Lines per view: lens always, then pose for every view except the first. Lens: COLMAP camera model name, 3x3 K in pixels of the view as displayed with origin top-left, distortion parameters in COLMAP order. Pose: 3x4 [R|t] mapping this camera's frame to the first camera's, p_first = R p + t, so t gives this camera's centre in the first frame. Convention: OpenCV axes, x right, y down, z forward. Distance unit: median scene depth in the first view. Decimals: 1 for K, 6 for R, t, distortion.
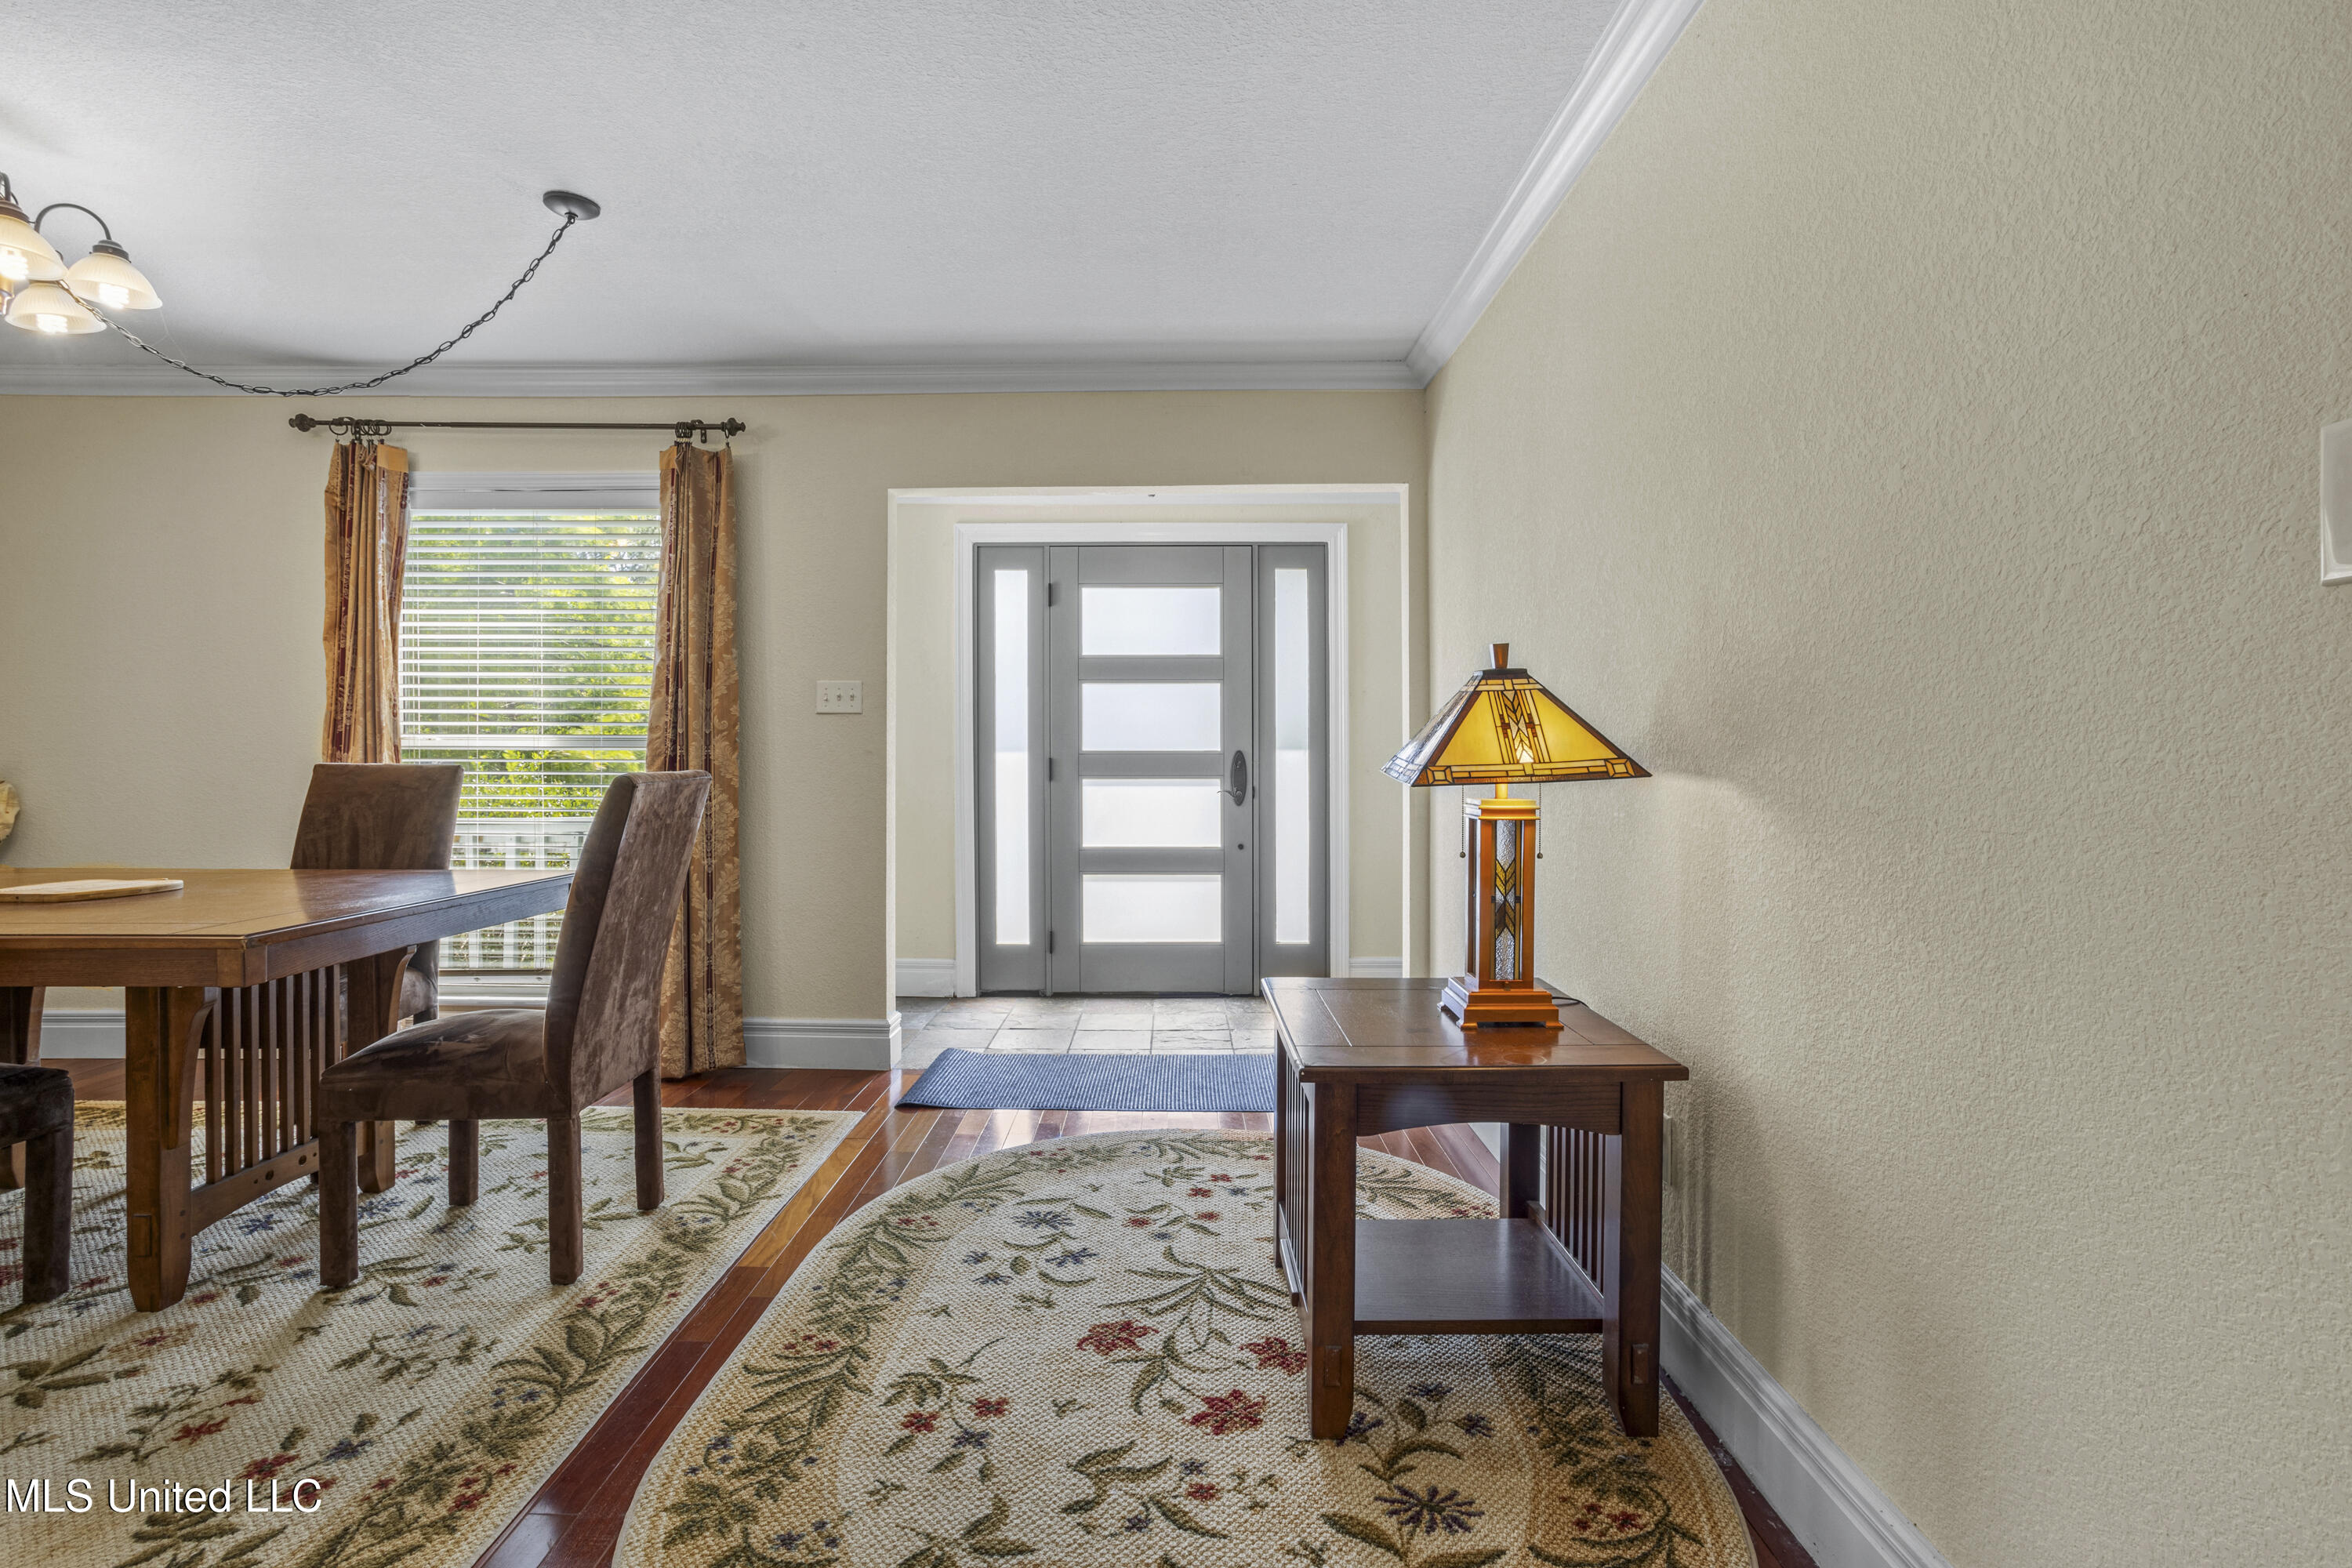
lens RADIAL K [[1132.4, 0, 1171.1], [0, 1132.4, 766.7], [0, 0, 1]] dist [-0.046665, 0.026972]
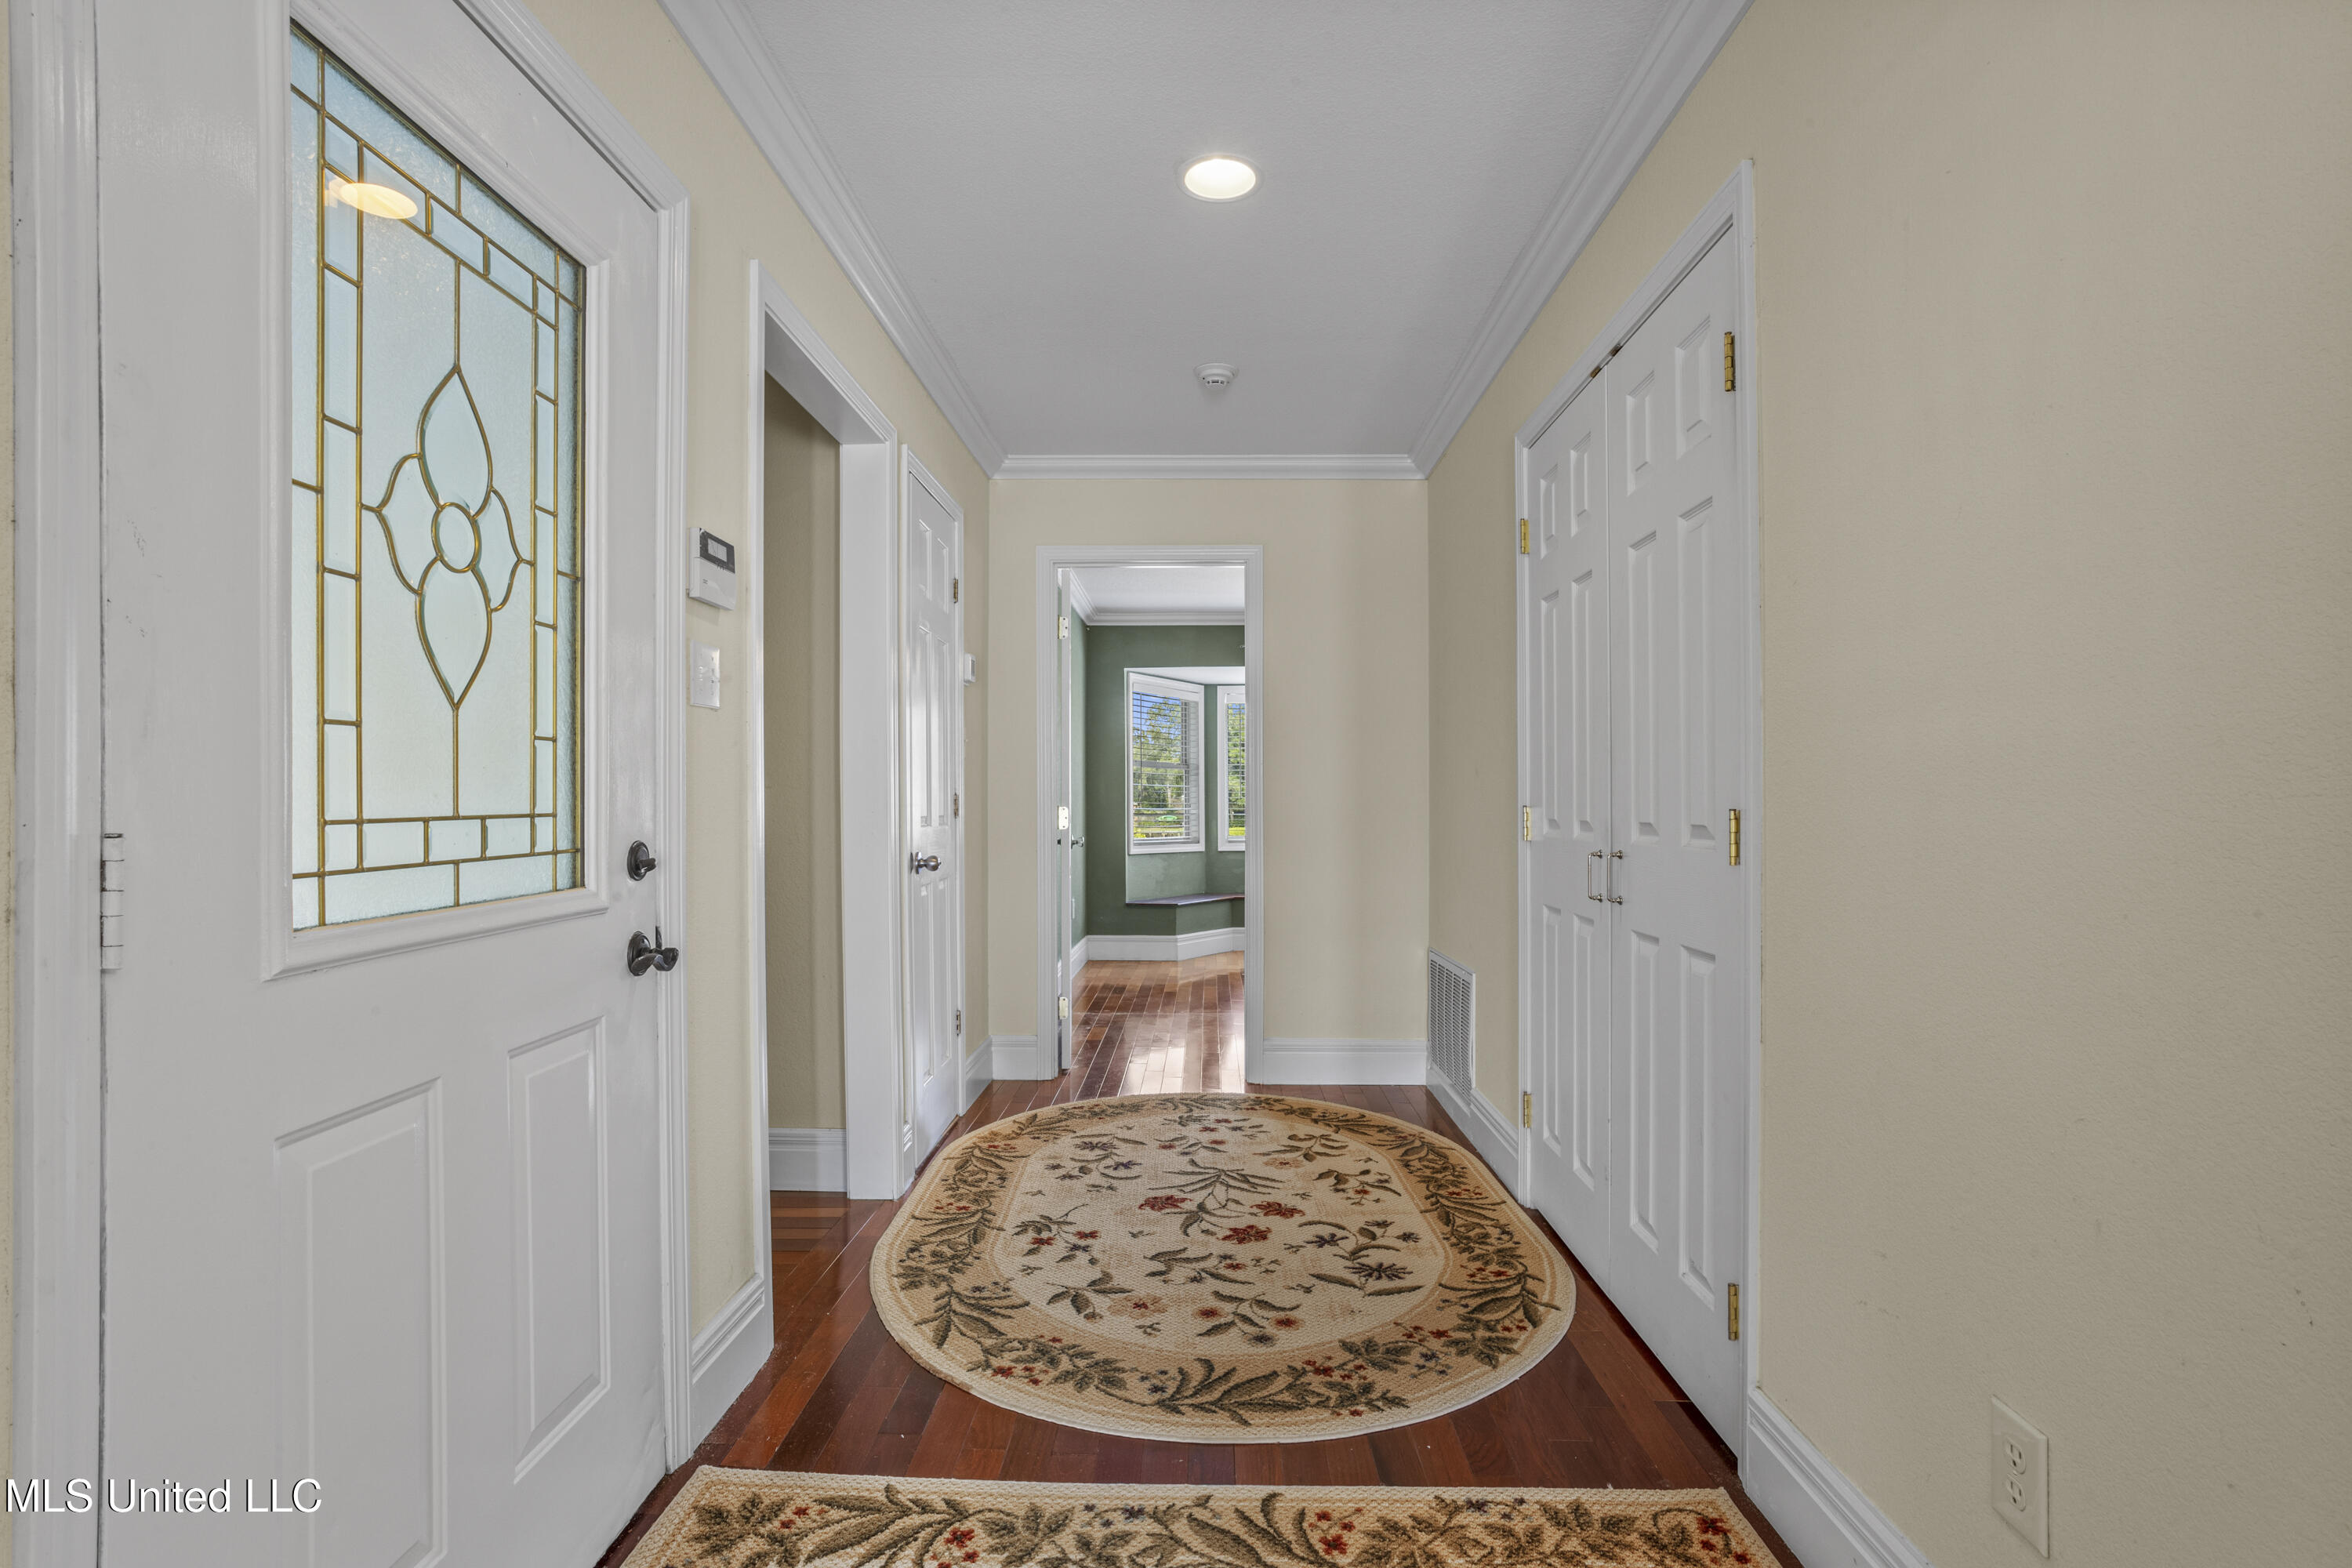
lens RADIAL K [[1145.9, 0, 1172.2], [0, 1145.9, 751.8], [0, 0, 1]] dist [-0.046861, 0.026089]
pose [[0.999105, 0.004316, 0.042072, -0.101373], [-0.001490, 0.997753, -0.066977, 0.027541], [-0.042266, 0.066855, 0.996867, -0.496089]]
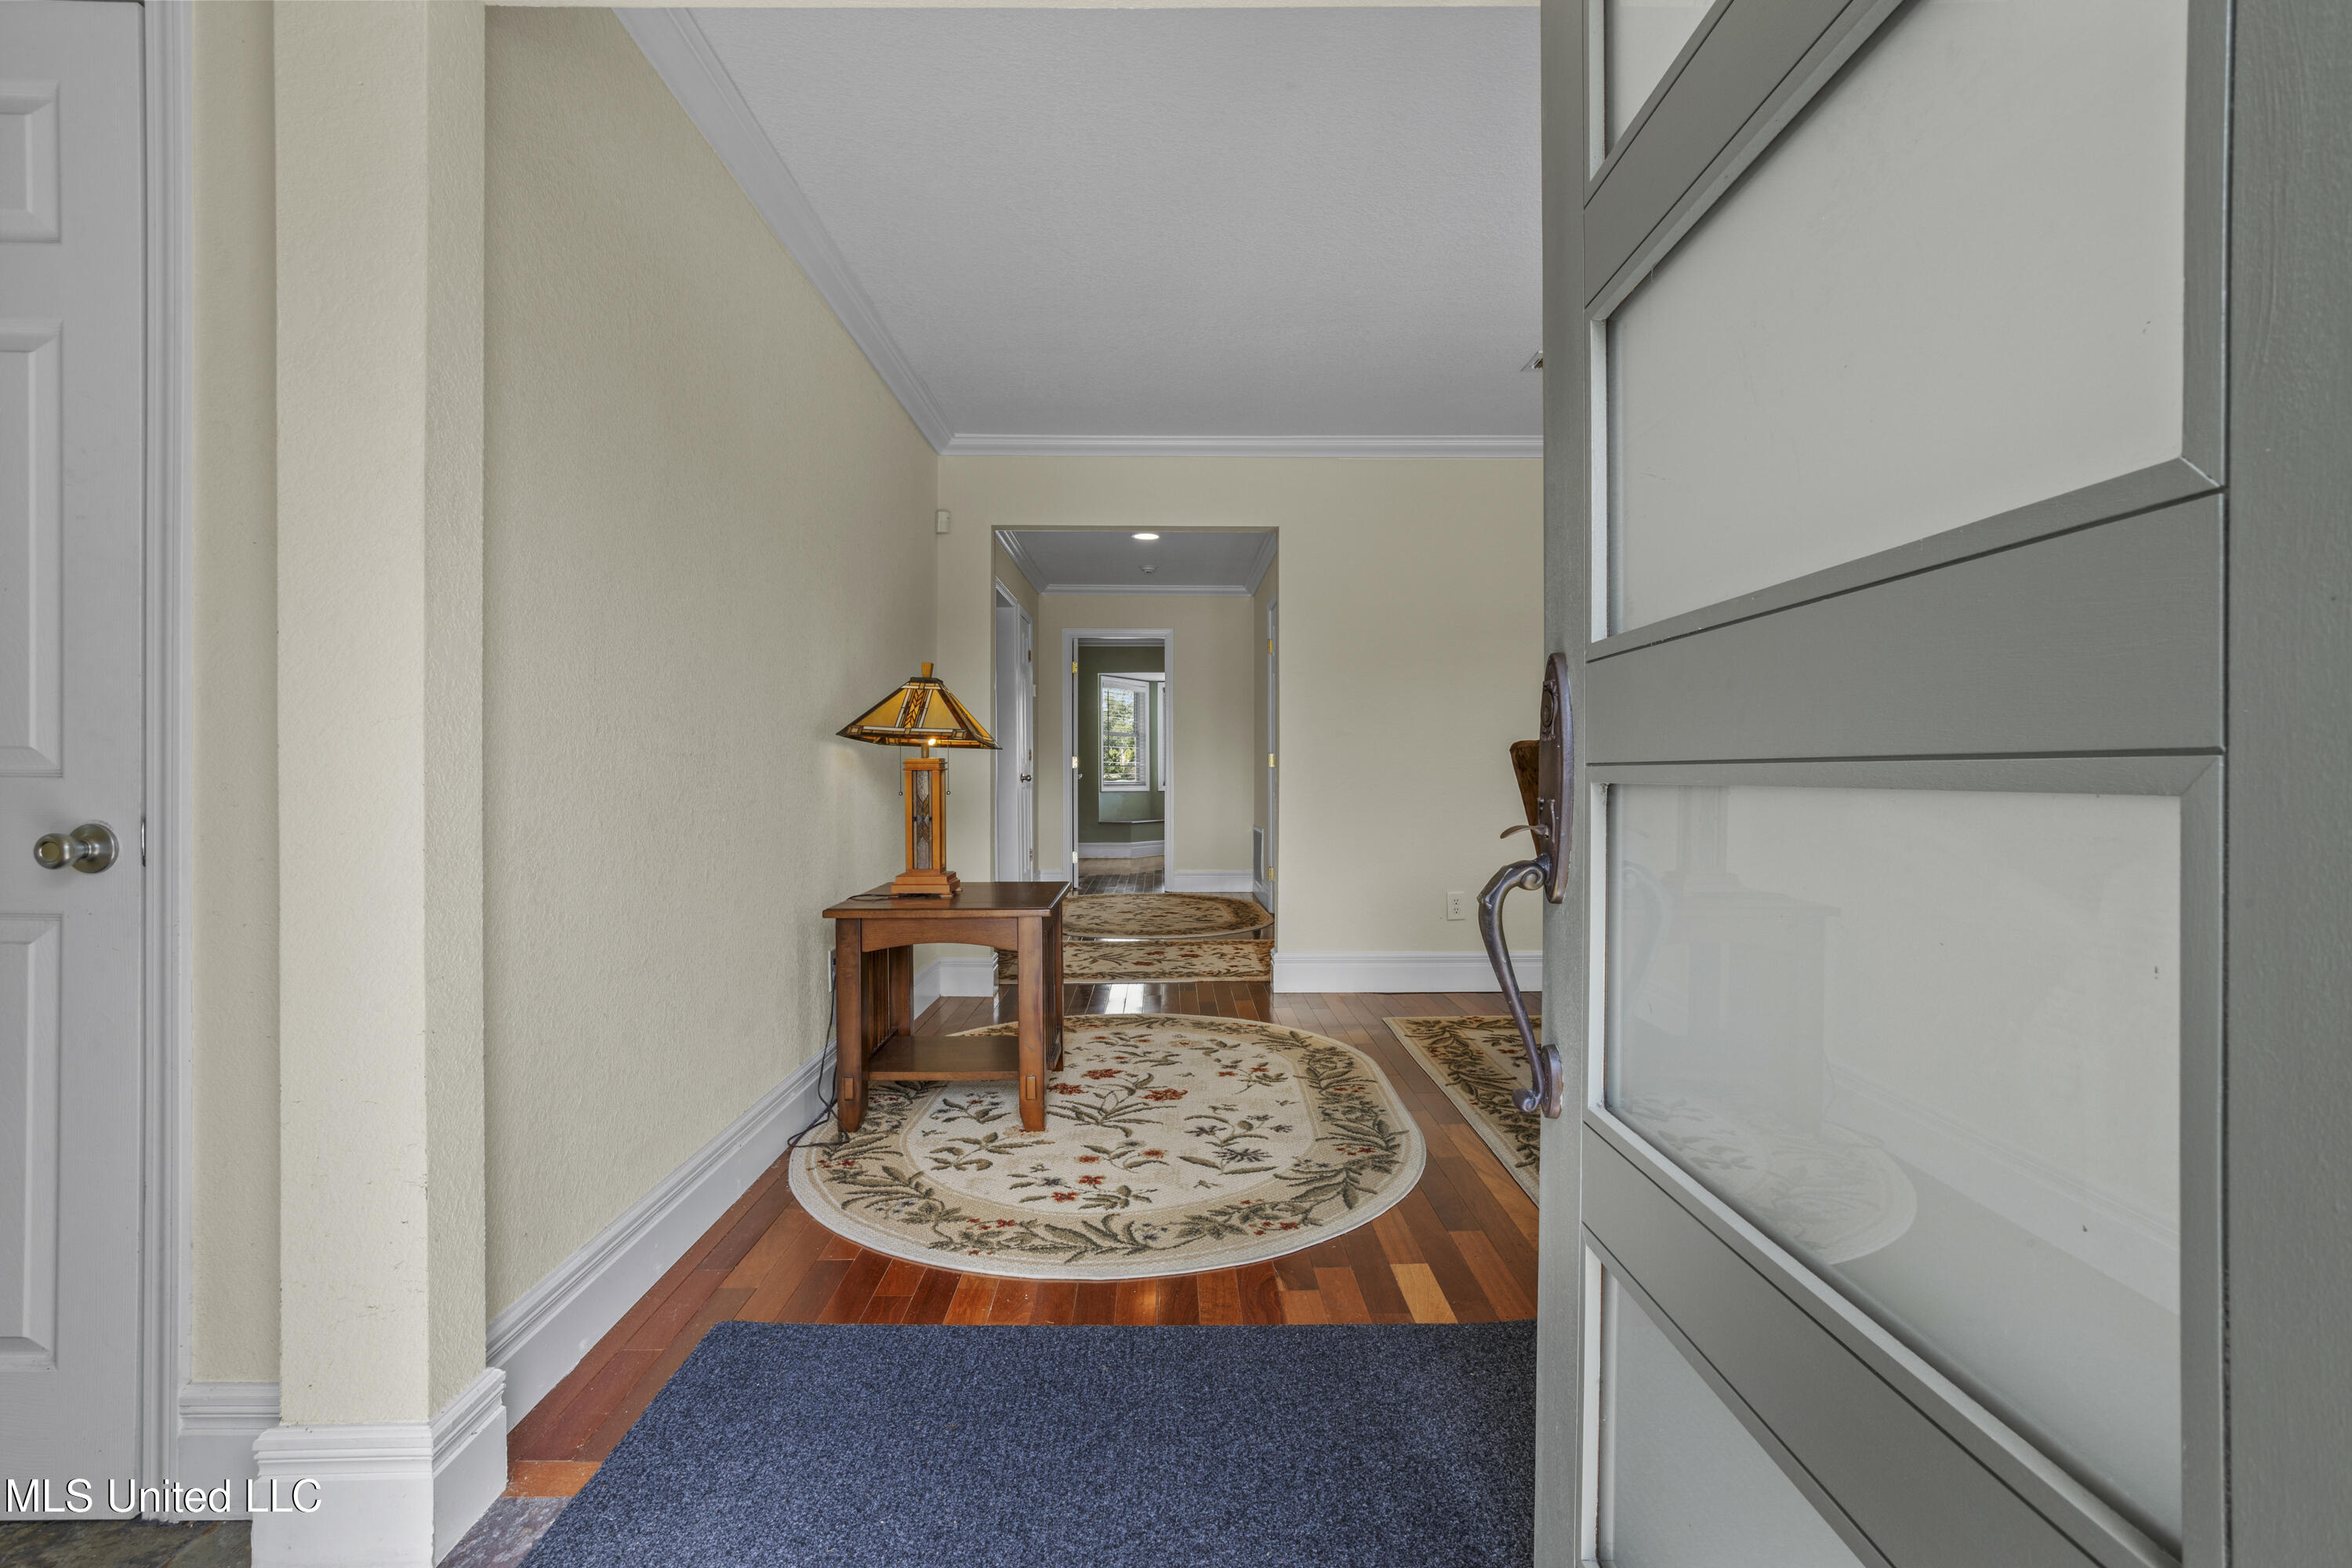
lens RADIAL K [[1145.9, 0, 1172.2], [0, 1145.9, 751.8], [0, 0, 1]] dist [-0.046861, 0.026089]
pose [[-0.999956, 0.004365, -0.008278, -0.048191], [0.004359, 0.999990, 0.000793, 0.018496], [0.008281, 0.000757, -0.999965, 2.603086]]
